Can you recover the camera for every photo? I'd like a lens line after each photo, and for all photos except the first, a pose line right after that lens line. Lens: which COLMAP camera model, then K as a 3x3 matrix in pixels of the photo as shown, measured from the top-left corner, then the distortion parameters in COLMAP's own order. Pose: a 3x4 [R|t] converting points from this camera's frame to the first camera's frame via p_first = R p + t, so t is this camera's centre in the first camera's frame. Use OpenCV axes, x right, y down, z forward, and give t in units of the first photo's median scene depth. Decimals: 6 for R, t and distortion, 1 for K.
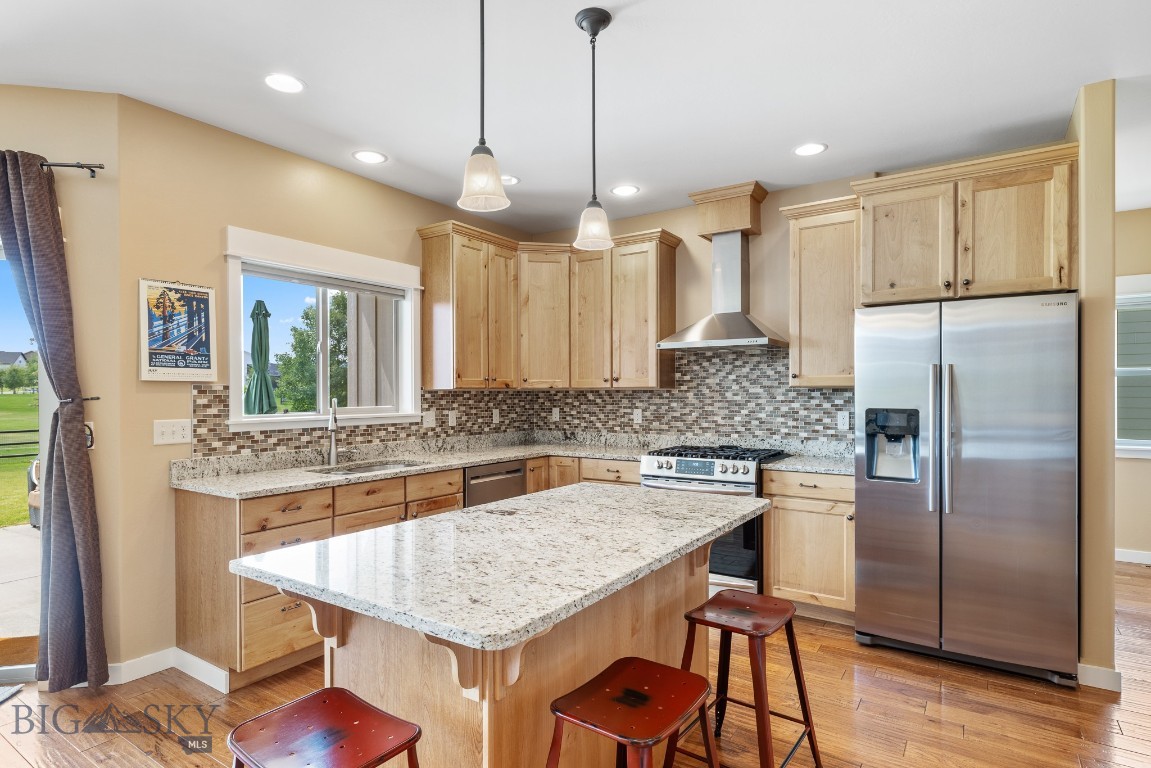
lens RADIAL K [[610.4, 0, 577.7], [0, 610.4, 394.7], [0, 0, 1]] dist [0.002885, -0.000031]
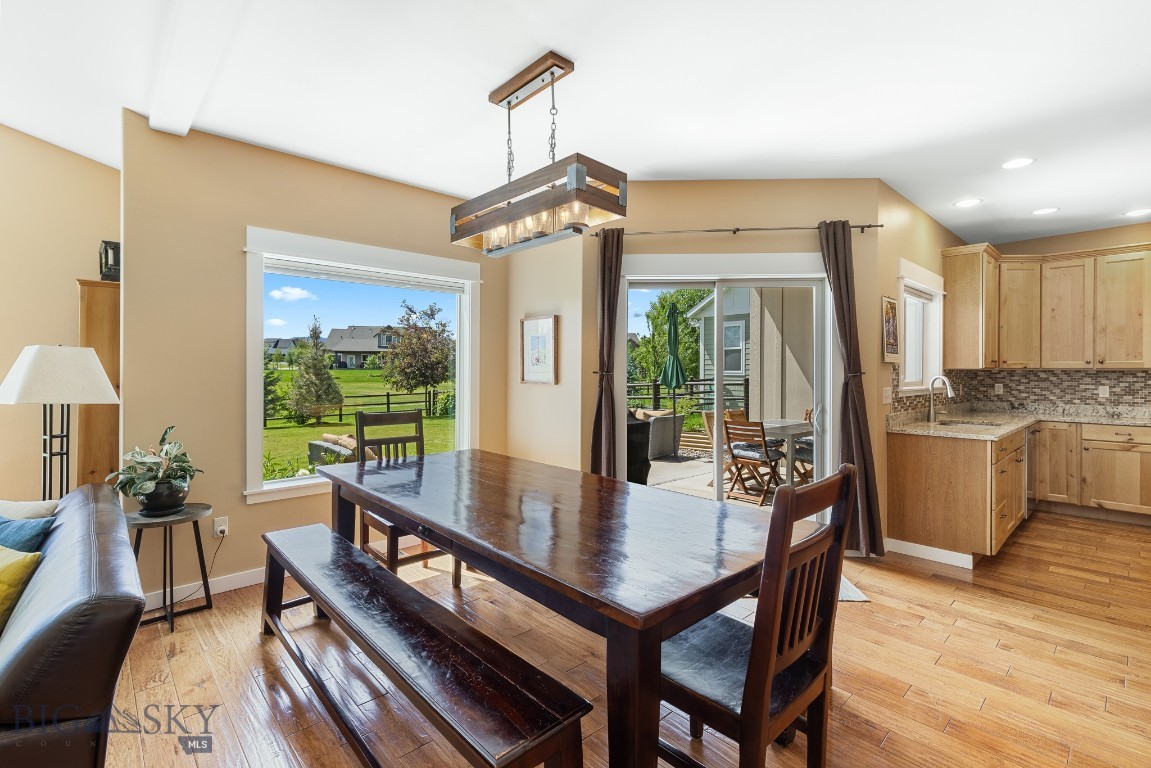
lens RADIAL K [[518.0, 0, 579.3], [0, 518.0, 371.2], [0, 0, 1]] dist [0.011654, -0.002609]
pose [[0.973471, 0.008142, -0.228665, -0.932670], [-0.008746, 0.999960, -0.001627, 0.006949], [0.228642, 0.003584, 0.973504, -0.367379]]
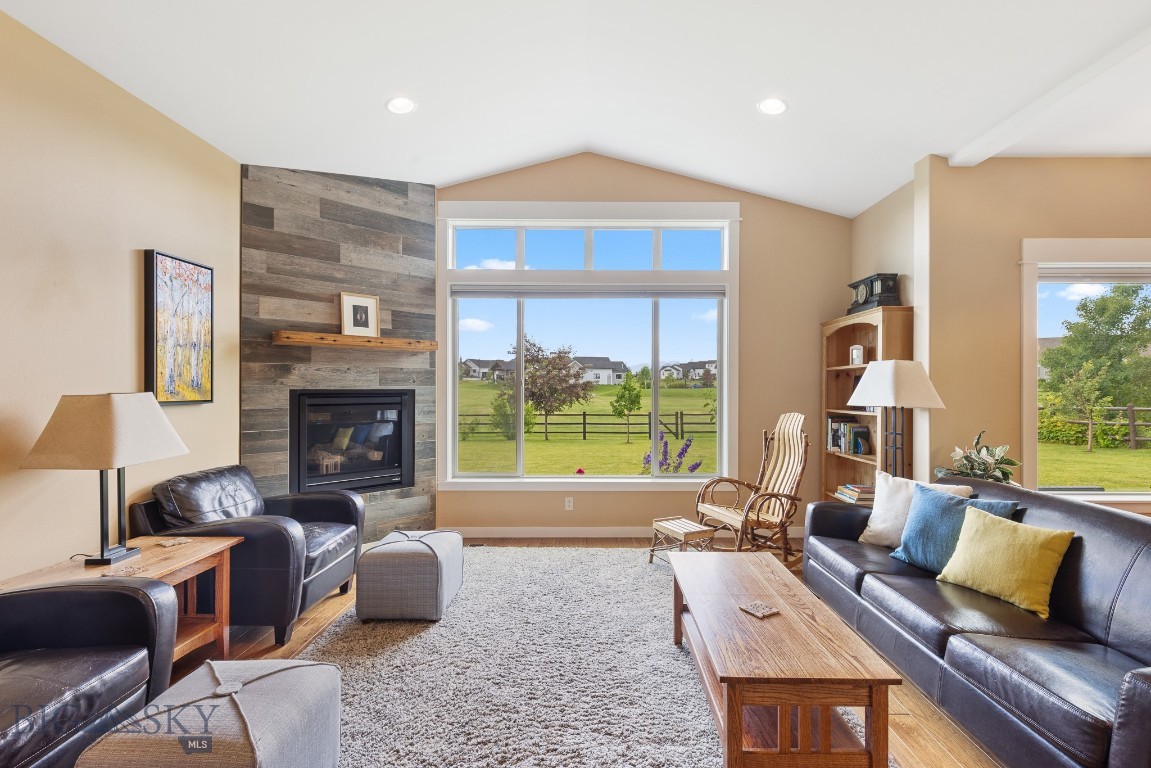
lens RADIAL K [[518.0, 0, 590.8], [0, 518.0, 389.9], [0, 0, 1]] dist [0.011654, -0.002609]
pose [[0.558303, 0.010297, -0.829573, -1.361030], [-0.009953, 0.999934, 0.005713, 0.027833], [0.829578, 0.005067, 0.558368, -0.774603]]
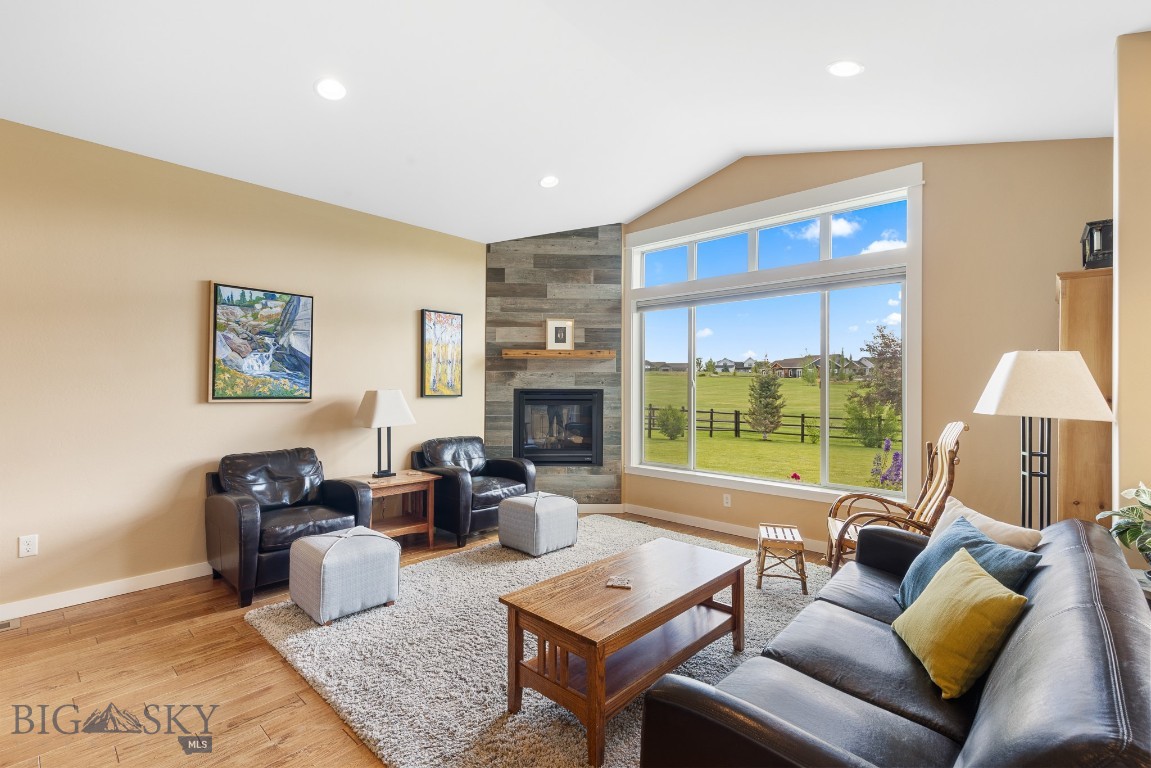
lens RADIAL K [[518.0, 0, 581.8], [0, 518.0, 383.4], [0, 0, 1]] dist [0.011654, -0.002609]
pose [[-0.148025, -0.001405, -0.988983, -1.089511], [-0.009556, 0.999954, 0.000010, 0.021462], [0.988937, 0.009452, -0.148032, -0.282643]]
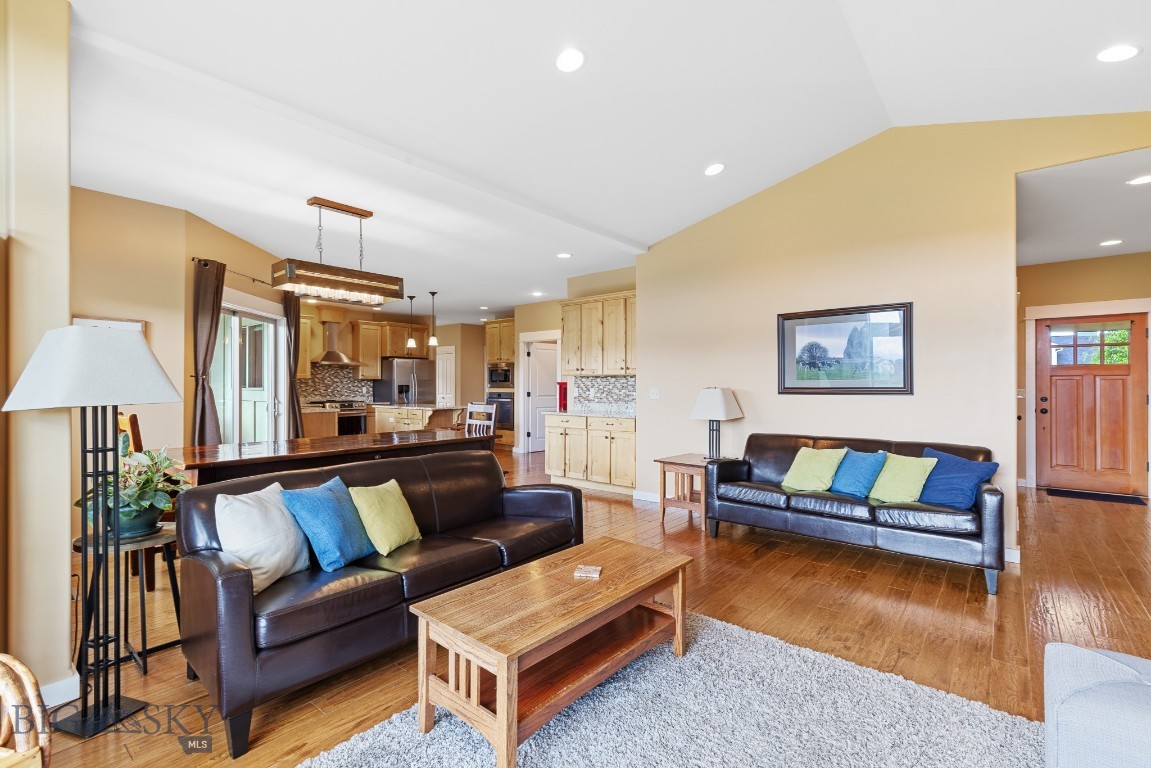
lens RADIAL K [[518.0, 0, 578.7], [0, 518.0, 384.3], [0, 0, 1]] dist [0.011654, -0.002609]
pose [[0.097384, 0.007279, 0.995220, -2.316465], [0.004406, 0.999960, -0.007745, 0.041924], [-0.995237, 0.005140, 0.097349, -0.378588]]
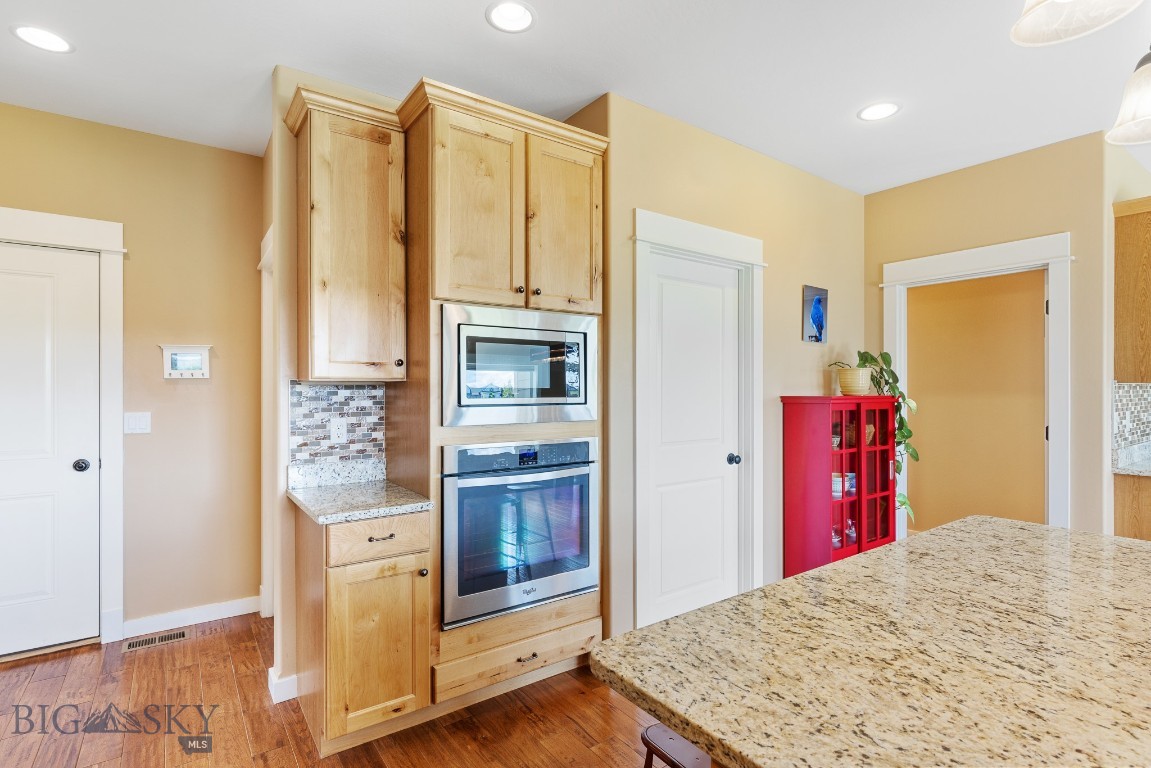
lens RADIAL K [[559.0, 0, 576.7], [0, 559.0, 389.8], [0, 0, 1]] dist [-0.004259, -0.001174]
pose [[-0.937833, 0.003053, 0.347074, 0.130038], [0.005539, 0.999966, 0.006170, -0.004219], [-0.347043, 0.007709, -0.937817, 0.917832]]
